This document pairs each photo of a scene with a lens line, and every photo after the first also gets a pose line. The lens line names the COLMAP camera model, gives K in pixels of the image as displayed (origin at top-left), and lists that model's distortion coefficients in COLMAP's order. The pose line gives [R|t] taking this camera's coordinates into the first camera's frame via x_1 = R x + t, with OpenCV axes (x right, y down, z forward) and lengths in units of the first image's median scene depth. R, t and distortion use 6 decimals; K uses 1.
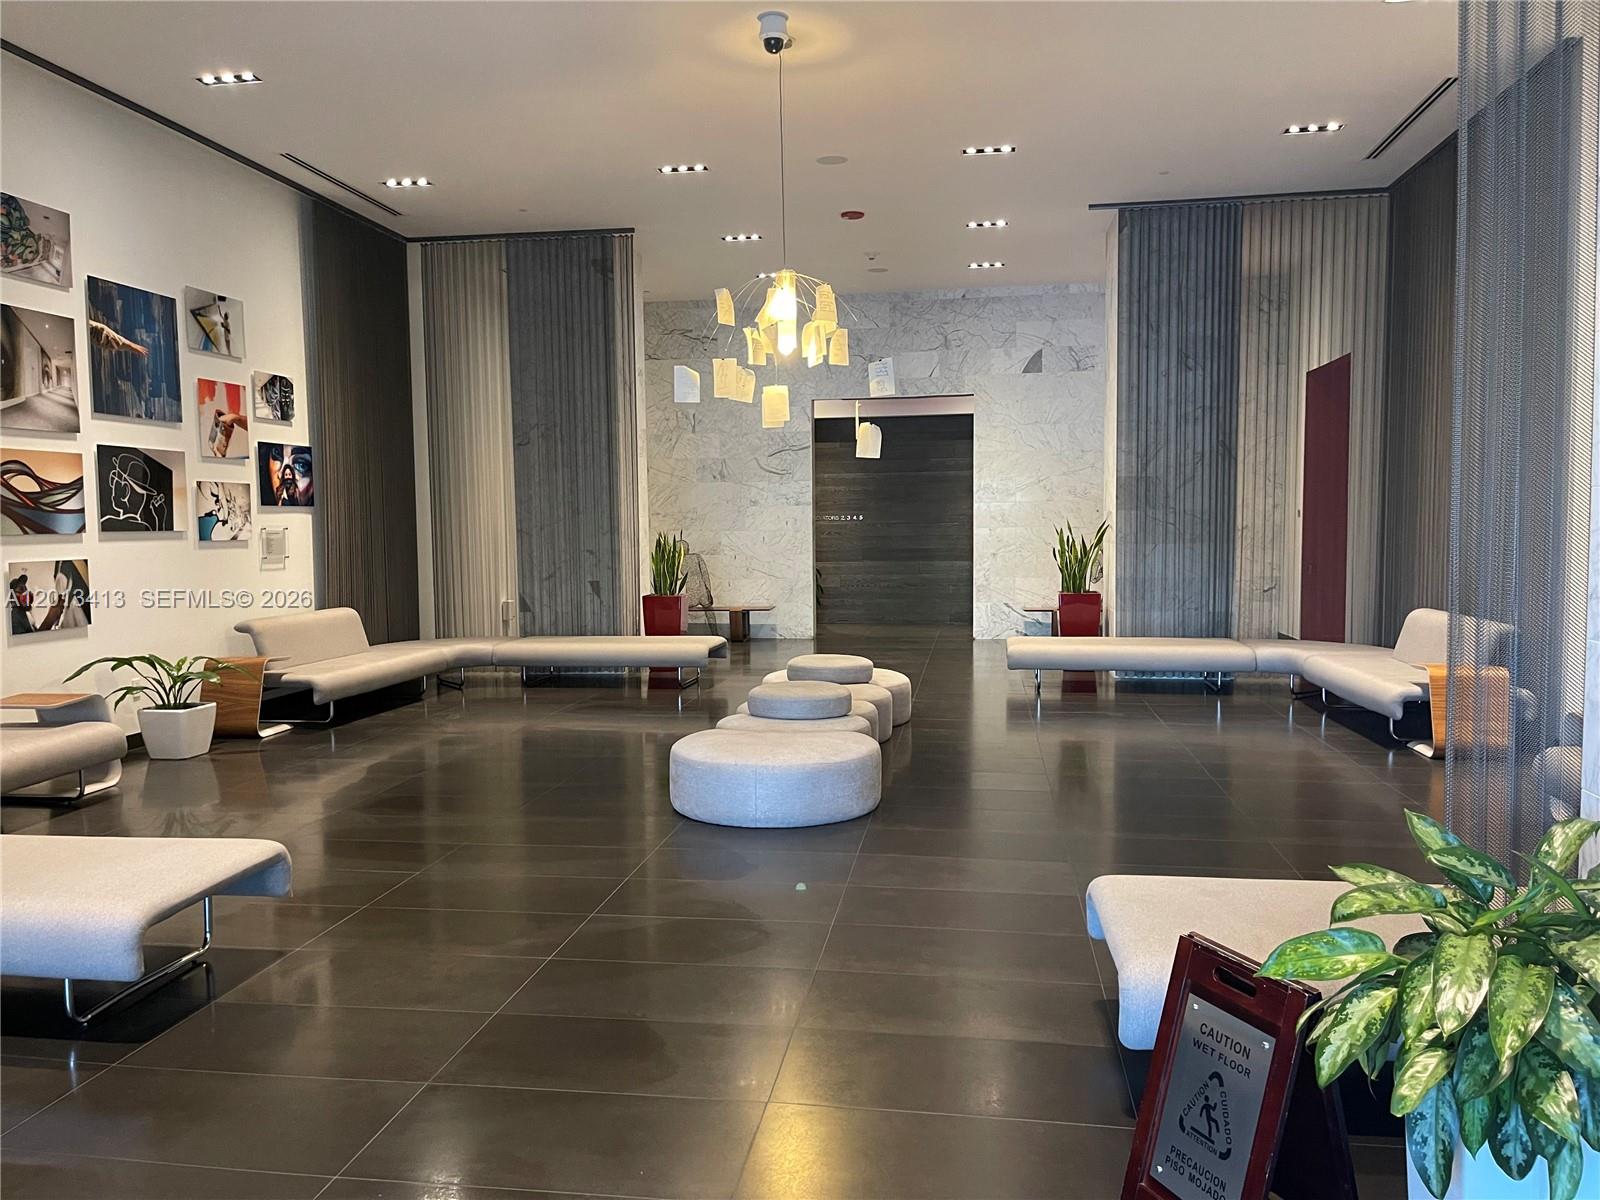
lens RADIAL K [[1215.3, 0, 796.0], [0, 1215.3, 610.3], [0, 0, 1]] dist [0.107543, -0.148380]
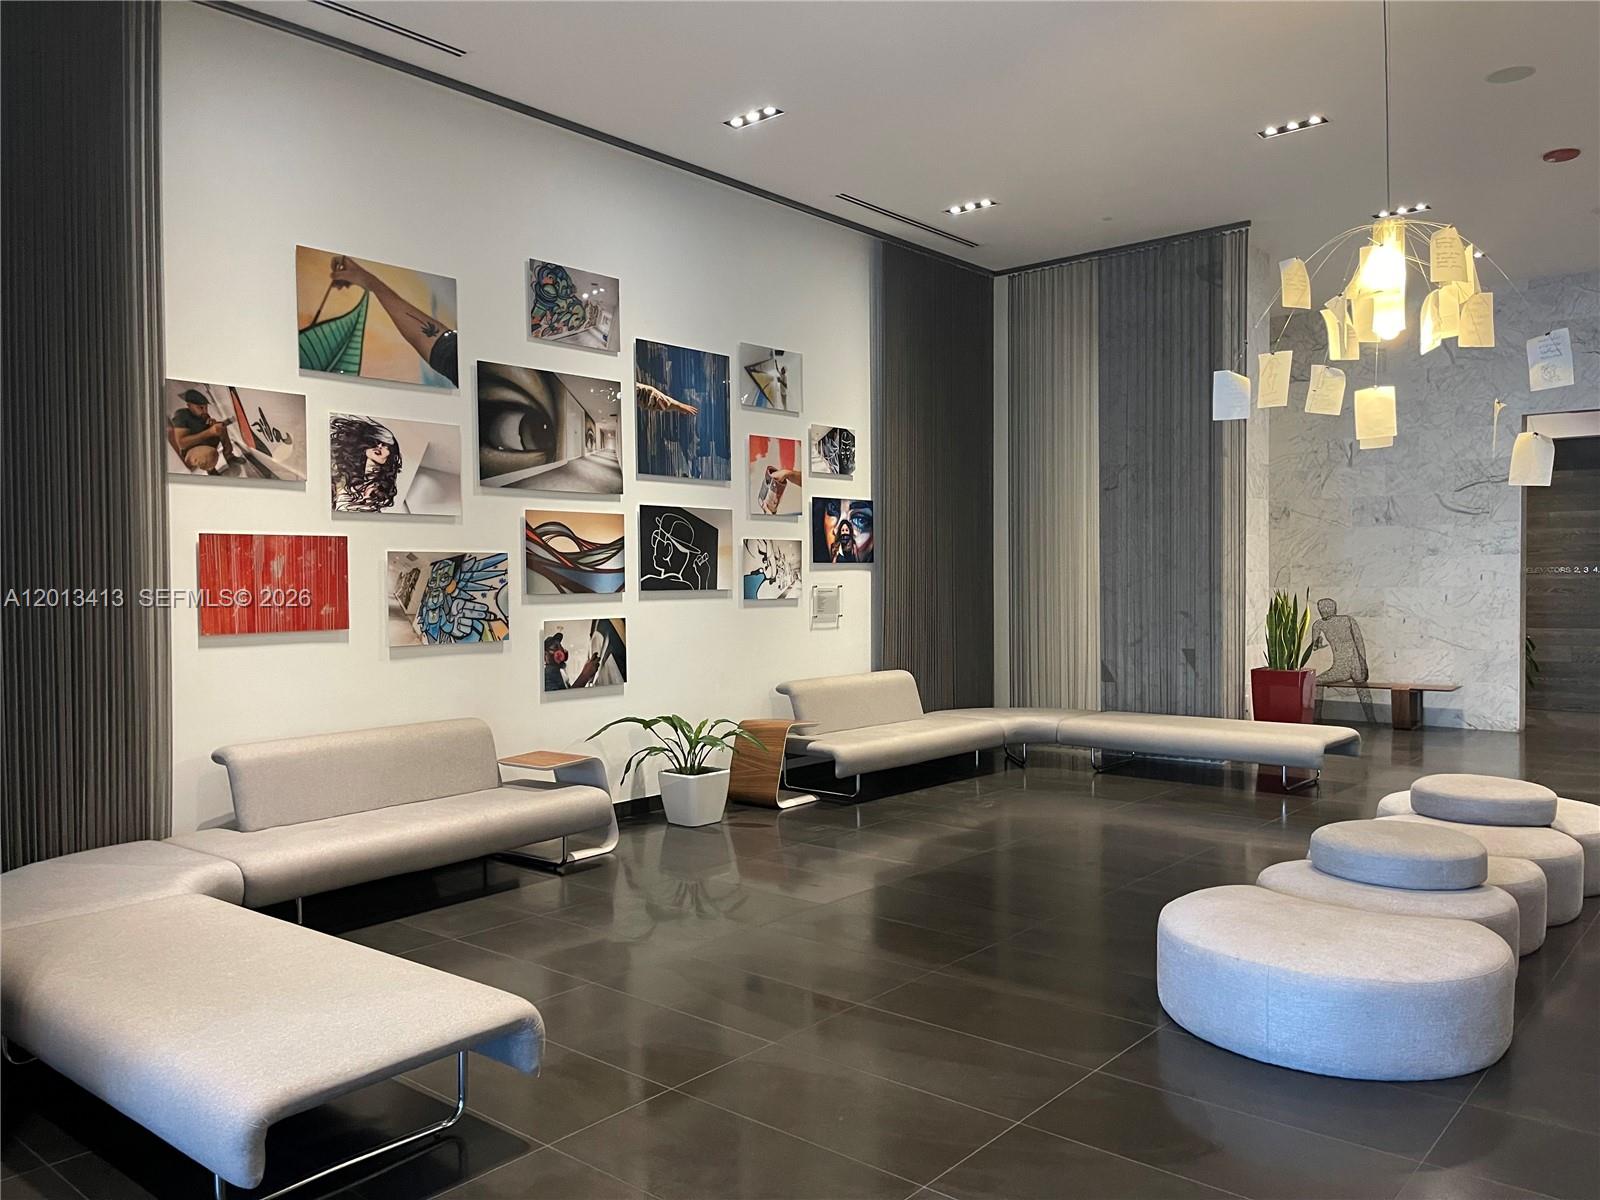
lens RADIAL K [[1215.3, 0, 796.0], [0, 1215.3, 610.3], [0, 0, 1]] dist [0.107543, -0.148380]
pose [[0.850158, 0.017332, -0.526242, 0.059978], [-0.038368, 0.998840, -0.029088, -0.020310], [0.525127, 0.044920, 0.849837, 0.192702]]
